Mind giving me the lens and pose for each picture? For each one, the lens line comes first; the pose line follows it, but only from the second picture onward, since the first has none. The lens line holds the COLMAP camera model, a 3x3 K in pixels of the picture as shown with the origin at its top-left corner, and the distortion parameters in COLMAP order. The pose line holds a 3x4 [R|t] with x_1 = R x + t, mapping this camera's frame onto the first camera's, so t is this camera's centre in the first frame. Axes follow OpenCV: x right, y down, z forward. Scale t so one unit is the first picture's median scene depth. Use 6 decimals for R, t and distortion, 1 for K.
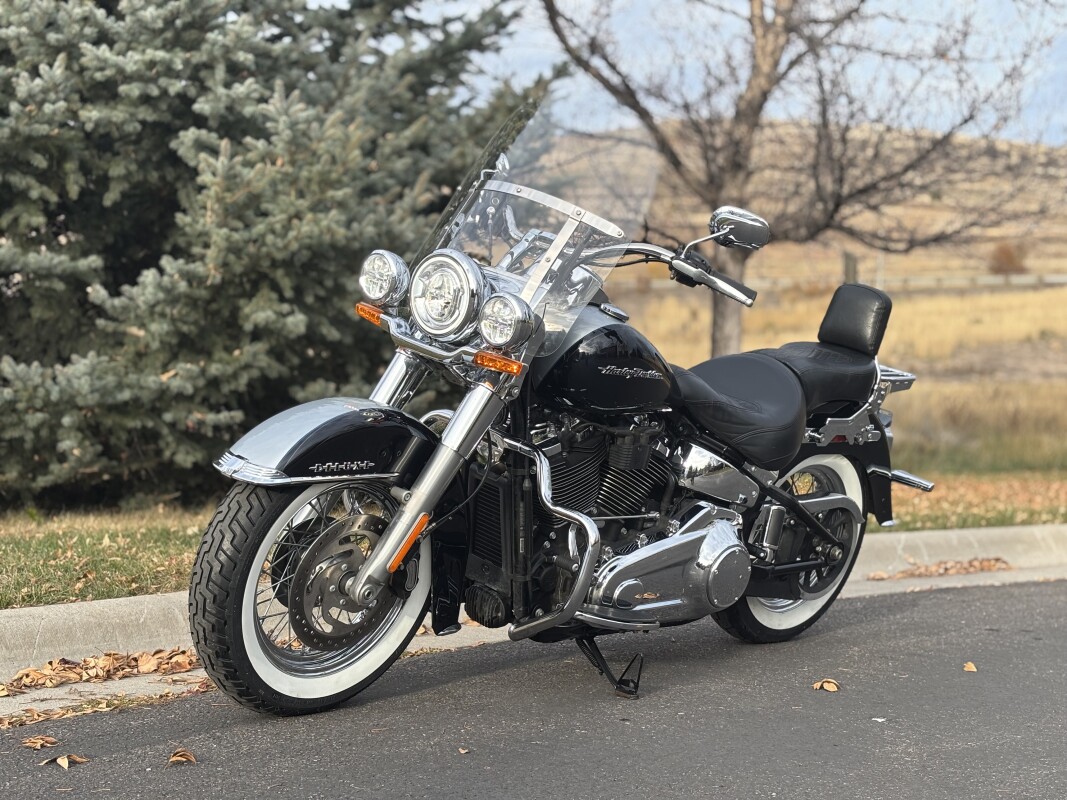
lens RADIAL K [[1653.5, 0, 533.5], [0, 1653.5, 400.0], [0, 0, 1]] dist [0.250097, -0.895232]
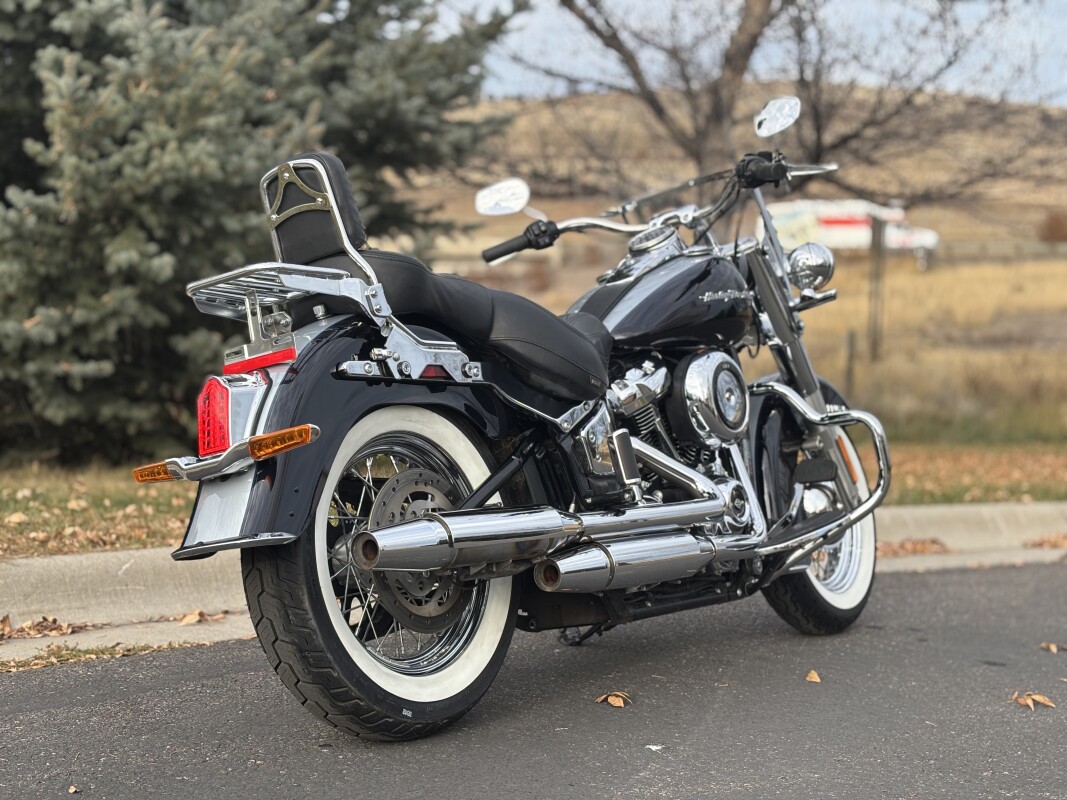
lens RADIAL K [[1653.5, 0, 533.5], [0, 1653.5, 400.0], [0, 0, 1]] dist [0.250097, -0.895232]
pose [[0.999472, 0.017148, -0.027584, 0.083456], [-0.016527, 0.999608, 0.022585, 0.002839], [0.027960, -0.022117, 0.999364, 0.097923]]
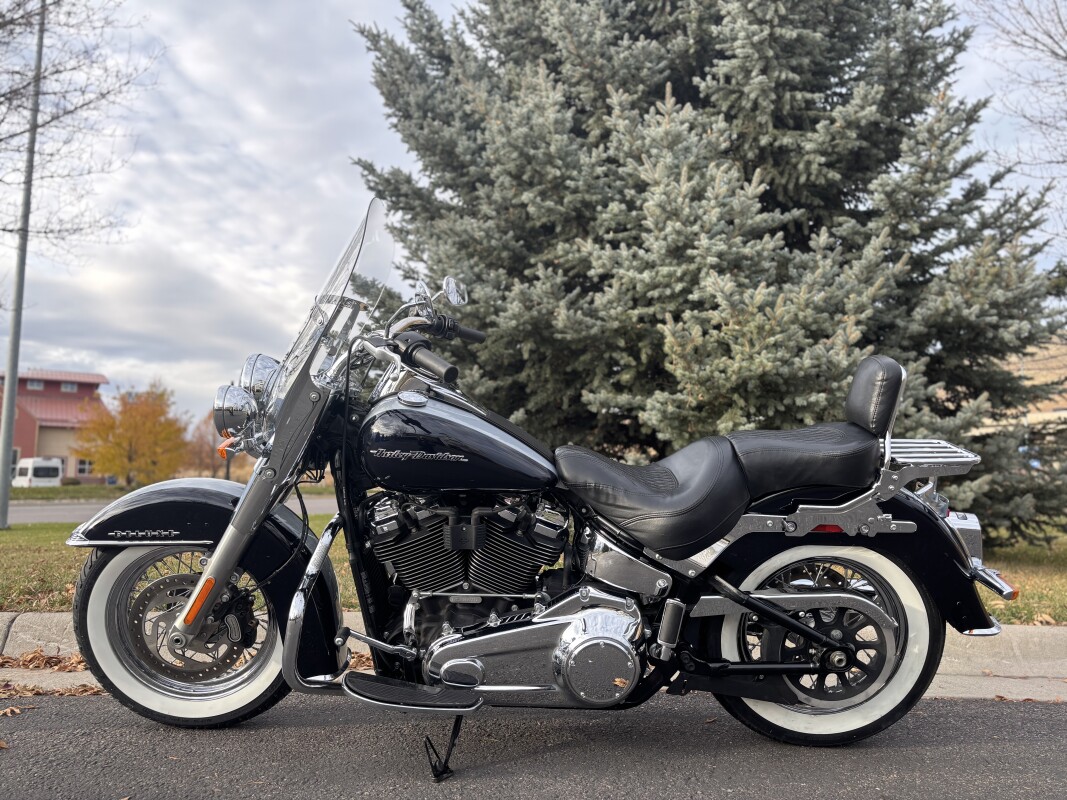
lens RADIAL K [[810.1, 0, 515.3], [0, 810.1, 399.5], [0, 0, 1]] dist [0.078955, -0.087296]
pose [[0.681538, -0.064771, -0.728911, 0.242863], [-0.008448, 0.995312, -0.096342, -0.001555], [0.731734, 0.071819, 0.677796, 0.354448]]
